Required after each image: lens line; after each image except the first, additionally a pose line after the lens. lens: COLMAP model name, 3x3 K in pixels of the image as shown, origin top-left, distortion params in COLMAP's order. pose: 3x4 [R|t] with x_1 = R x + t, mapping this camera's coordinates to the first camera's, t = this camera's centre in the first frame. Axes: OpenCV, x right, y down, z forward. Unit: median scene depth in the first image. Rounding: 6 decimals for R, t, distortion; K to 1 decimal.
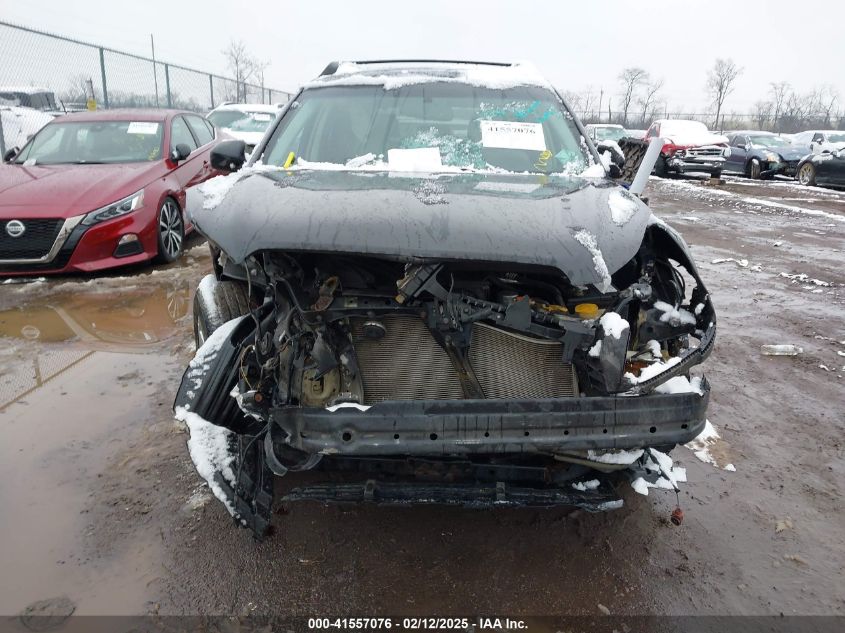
lens RADIAL K [[667.9, 0, 425.0], [0, 667.9, 312.8], [0, 0, 1]] dist [0.026363, -0.027025]
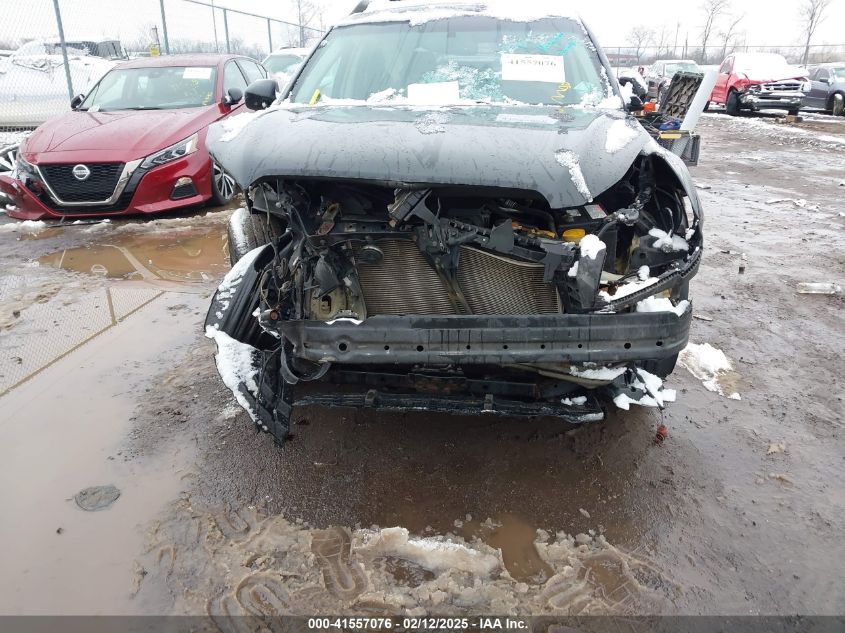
lens RADIAL K [[667.9, 0, 421.6], [0, 667.9, 317.1], [0, 0, 1]] dist [0.026363, -0.027025]
pose [[0.995394, 0.012150, -0.095095, 0.080099], [-0.004064, 0.996393, 0.084765, 0.027802], [0.095782, -0.083988, 0.991853, -0.055951]]
